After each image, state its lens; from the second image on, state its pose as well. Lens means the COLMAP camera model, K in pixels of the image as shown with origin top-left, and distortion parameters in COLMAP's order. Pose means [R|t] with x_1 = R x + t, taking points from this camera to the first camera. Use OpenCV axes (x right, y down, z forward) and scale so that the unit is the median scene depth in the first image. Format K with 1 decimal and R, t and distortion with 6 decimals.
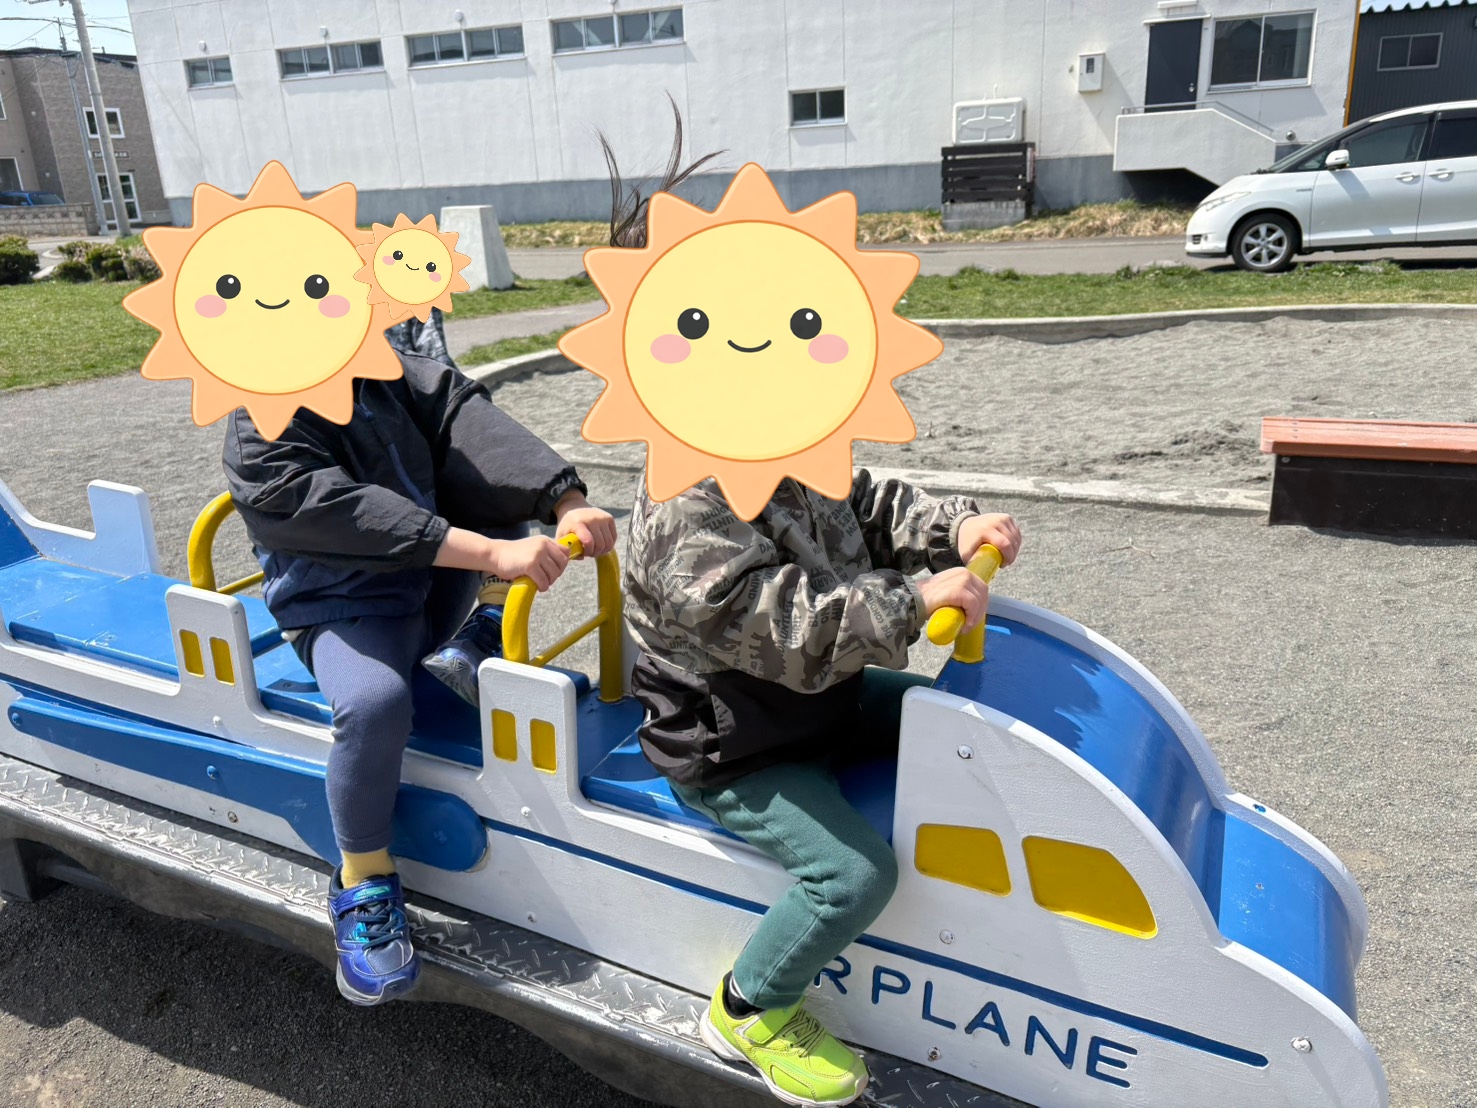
lens RADIAL K [[1115.6, 0, 740.2], [0, 1115.6, 564.7], [0, 0, 1]] dist [0.032490, -0.019322]
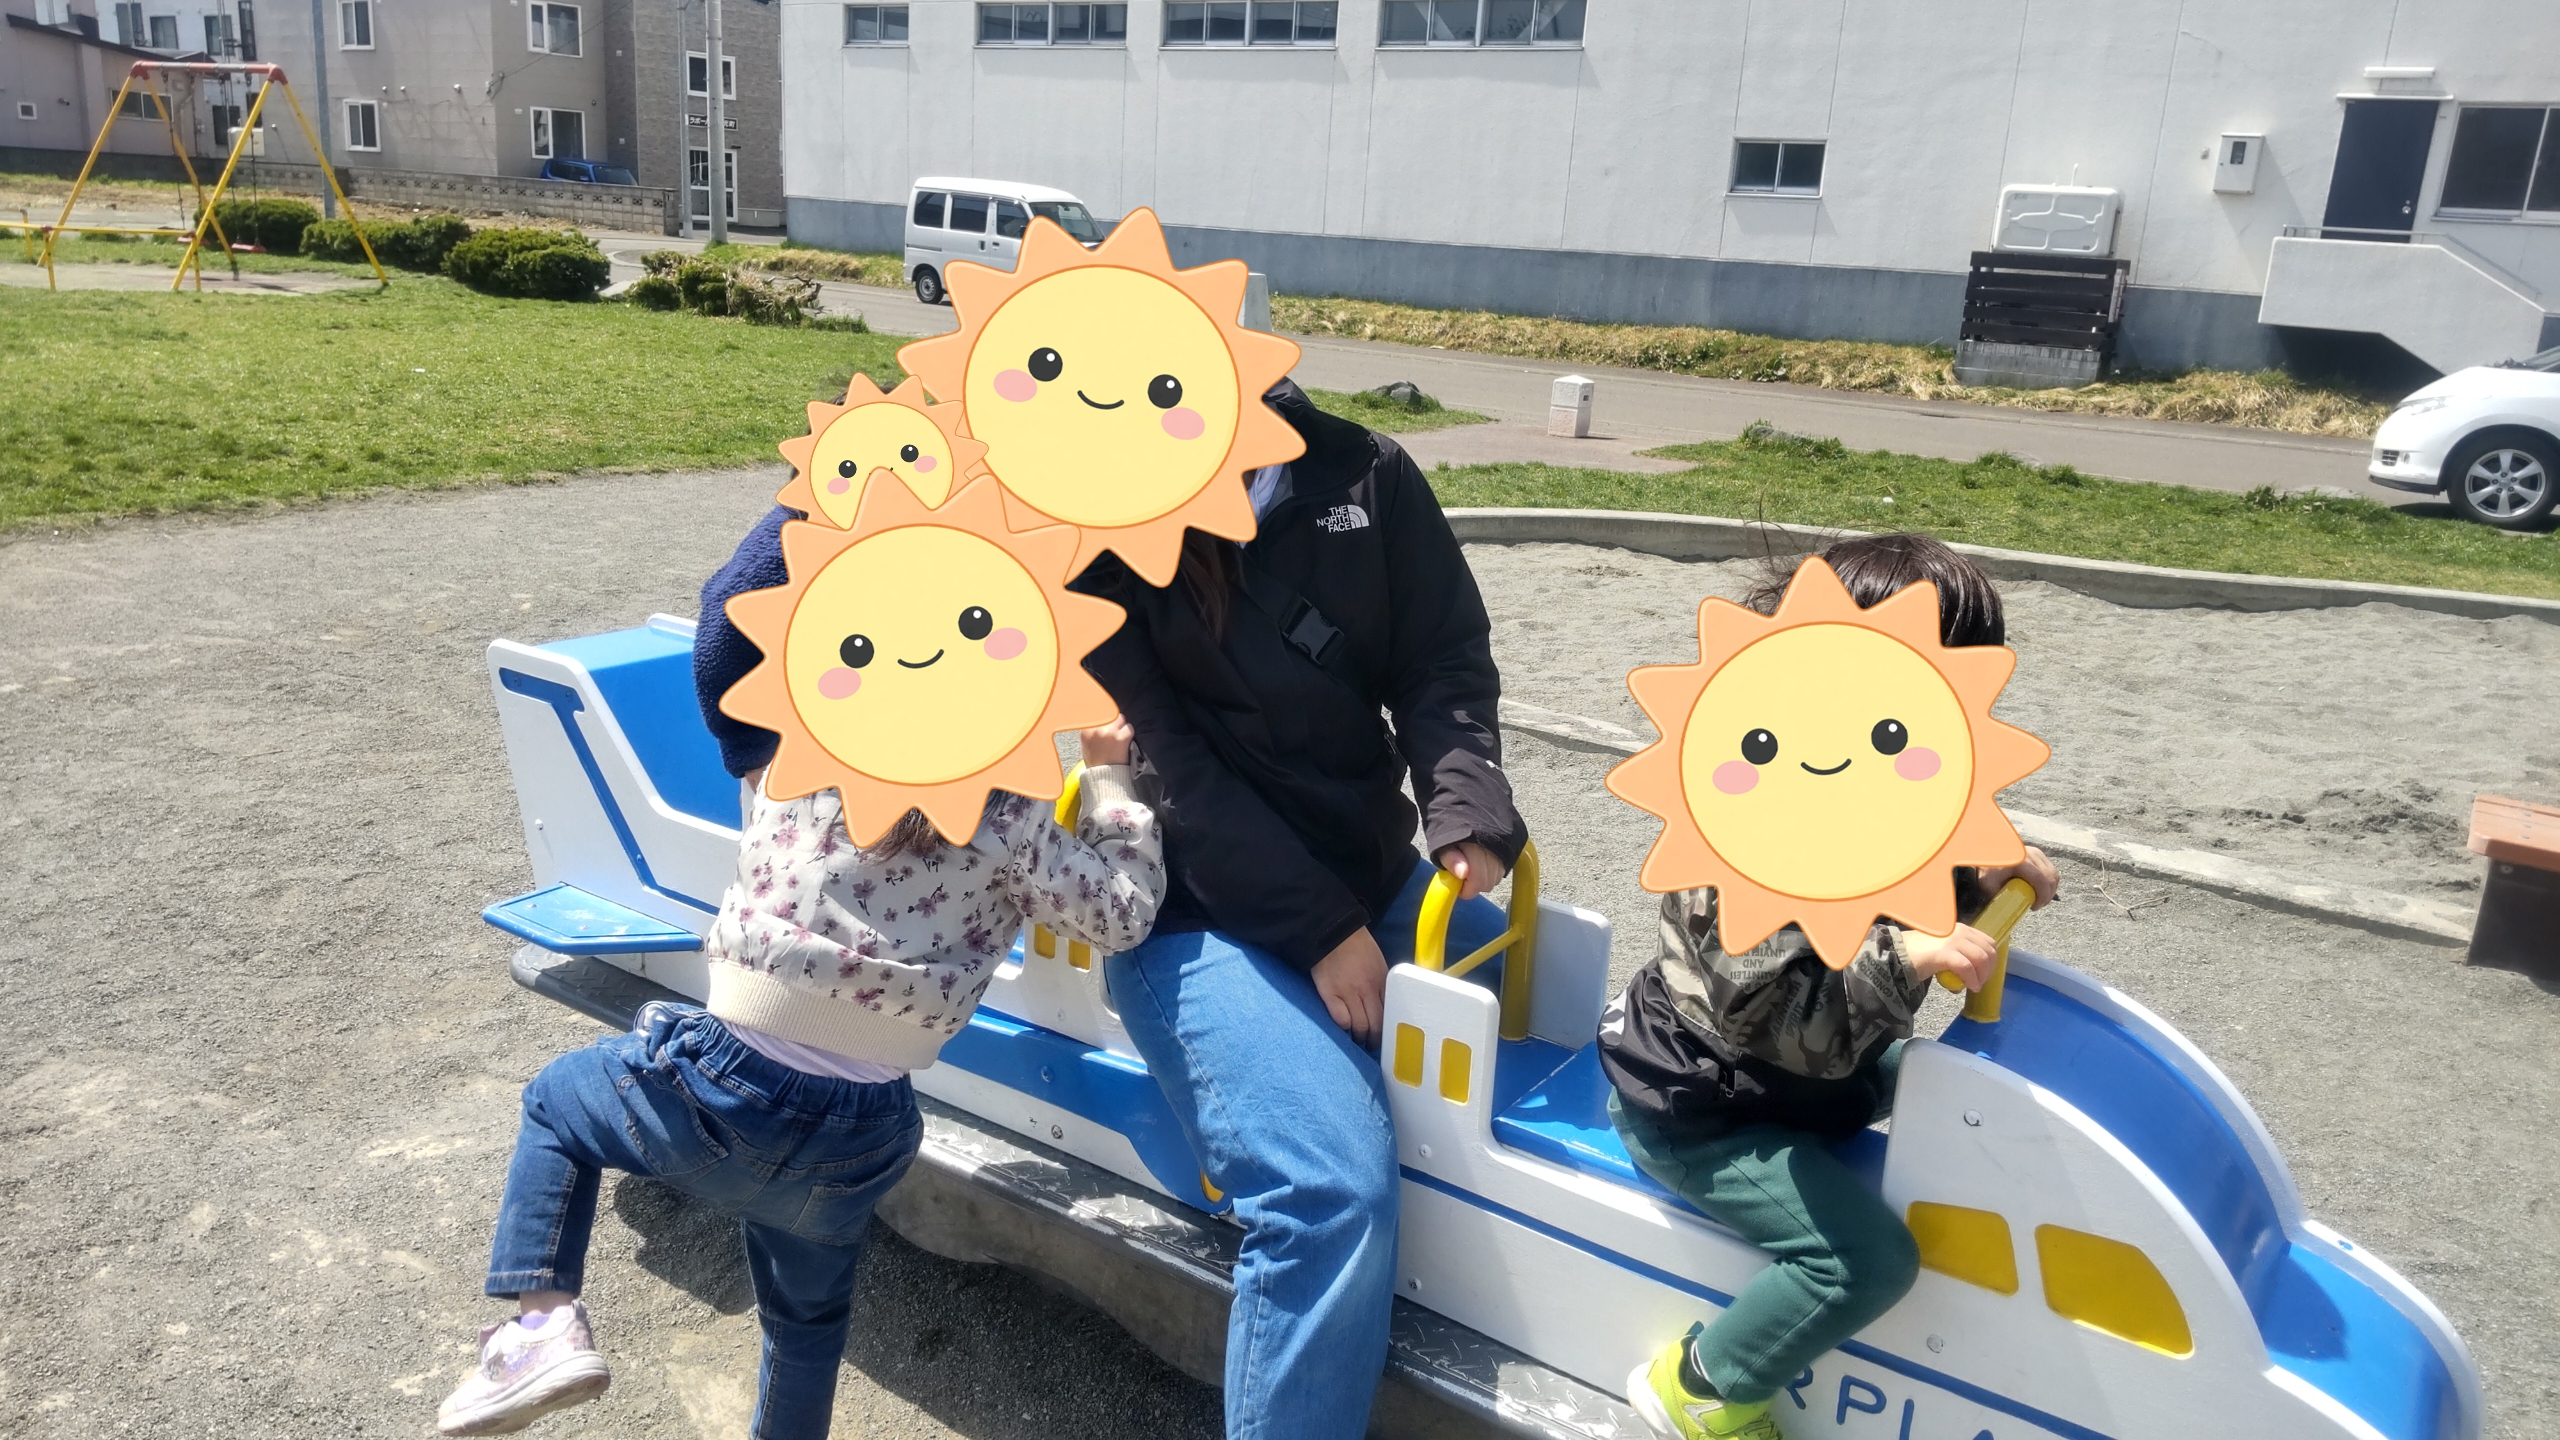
lens RADIAL K [[1785.9, 0, 1303.6], [0, 1785.9, 730.3], [0, 0, 1]] dist [0.021295, -0.044490]
pose [[0.978767, 0.150232, -0.139449, -0.004839], [-0.158779, 0.985929, -0.052272, -0.000627], [0.129634, 0.073303, 0.988849, -0.008960]]
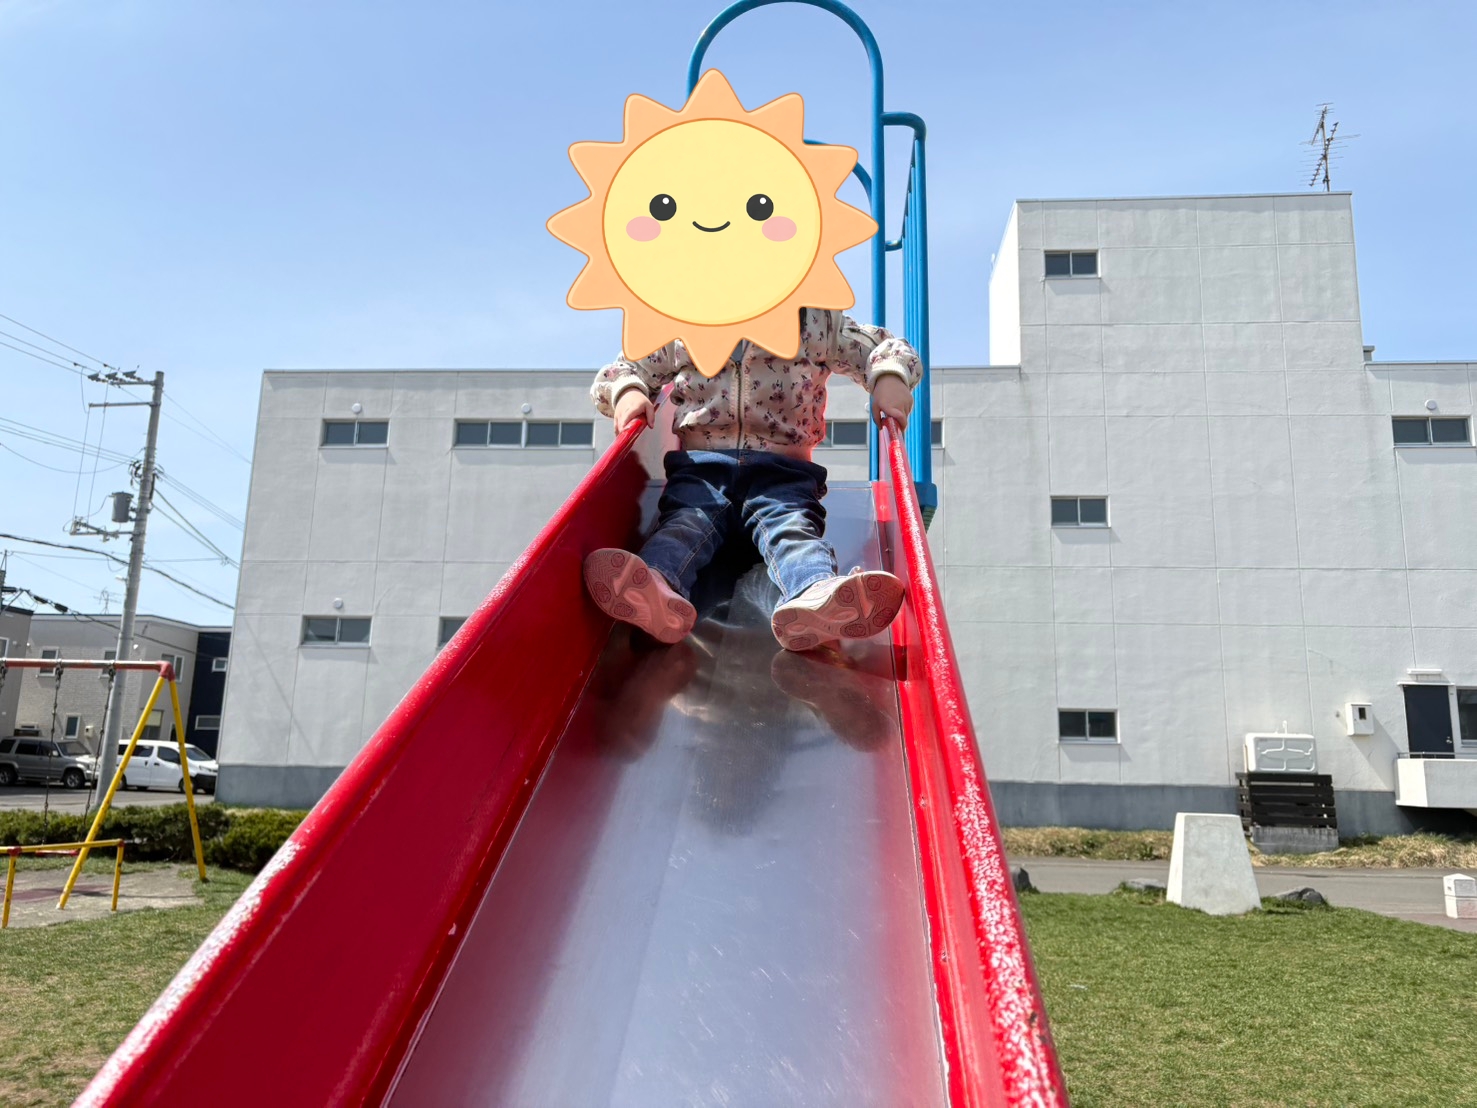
lens RADIAL K [[1115.6, 0, 737.9], [0, 1115.6, 557.5], [0, 0, 1]] dist [0.032490, -0.019322]
pose [[0.943424, 0.128120, 0.305837, -0.651357], [0.046236, 0.862500, -0.503941, -0.046651], [-0.328349, 0.489571, 0.807779, 0.236907]]
